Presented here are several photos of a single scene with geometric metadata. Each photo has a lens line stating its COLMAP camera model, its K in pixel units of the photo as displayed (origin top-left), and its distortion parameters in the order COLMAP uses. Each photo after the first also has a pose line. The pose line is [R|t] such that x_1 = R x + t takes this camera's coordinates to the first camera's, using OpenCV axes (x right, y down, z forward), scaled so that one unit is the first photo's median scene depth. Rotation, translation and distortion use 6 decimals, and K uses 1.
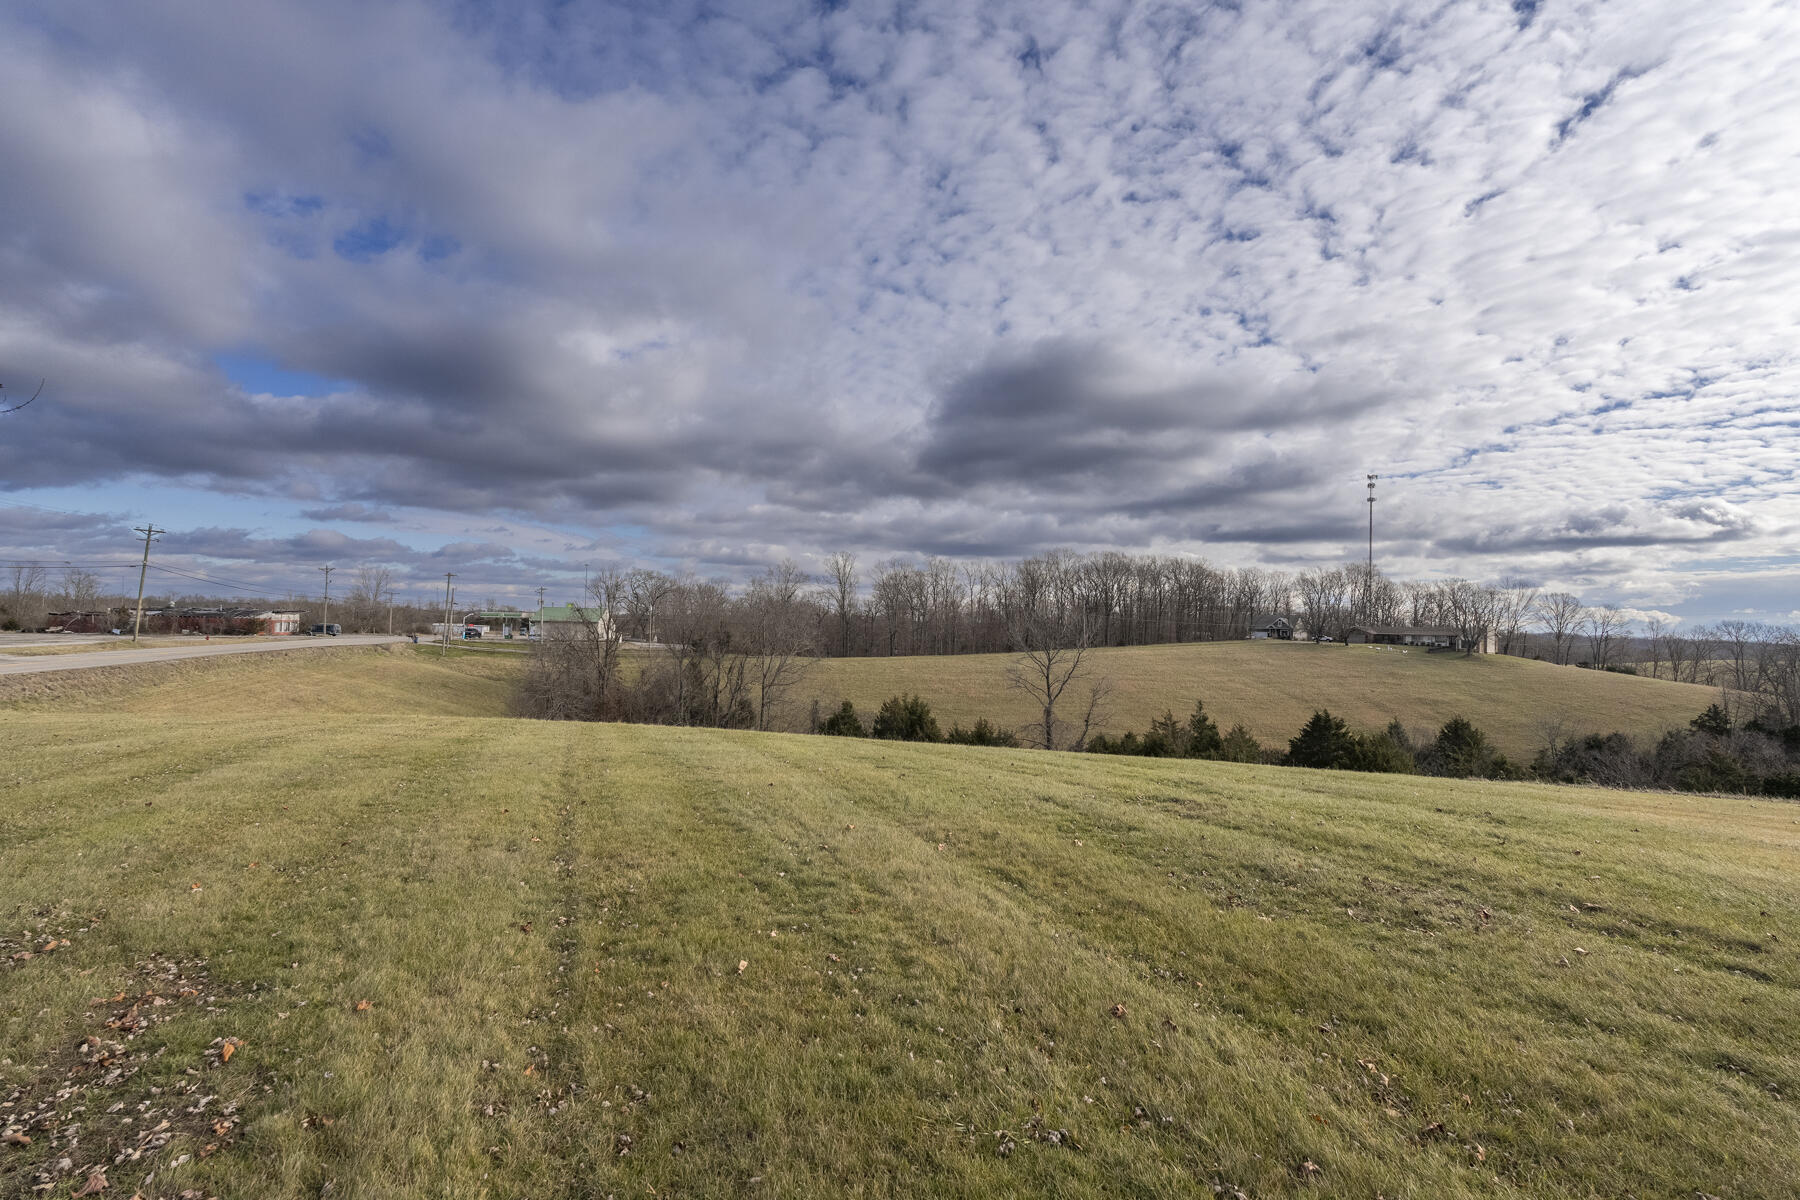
lens RADIAL K [[801.4, 0, 917.1], [0, 801.4, 602.6], [0, 0, 1]] dist [-0.004686, 0.001099]
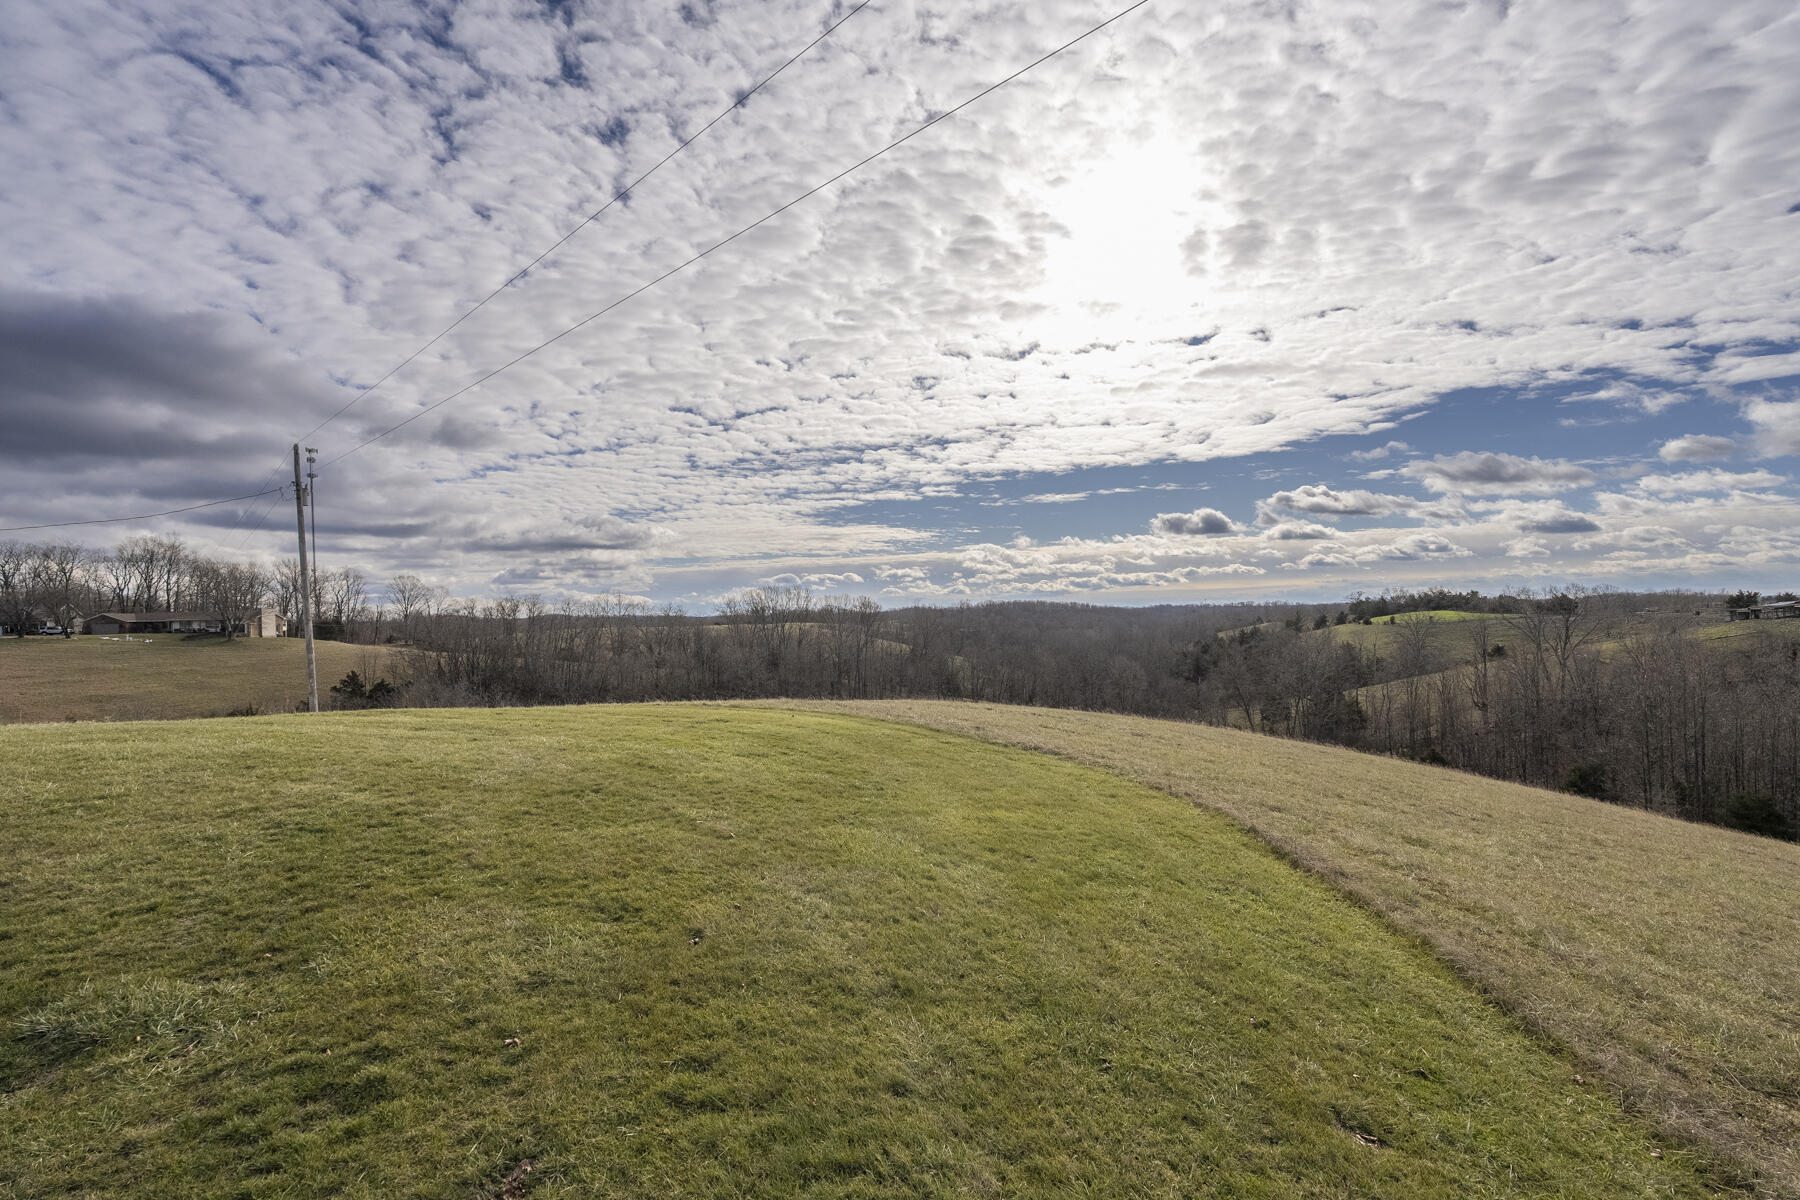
lens RADIAL K [[801.4, 0, 911.0], [0, 801.4, 608.5], [0, 0, 1]] dist [-0.004686, 0.001099]
pose [[0.492175, -0.030600, 0.869958, -0.105492], [0.007849, 0.999497, 0.030716, -0.008361], [-0.870461, -0.008289, 0.492168, -0.275977]]
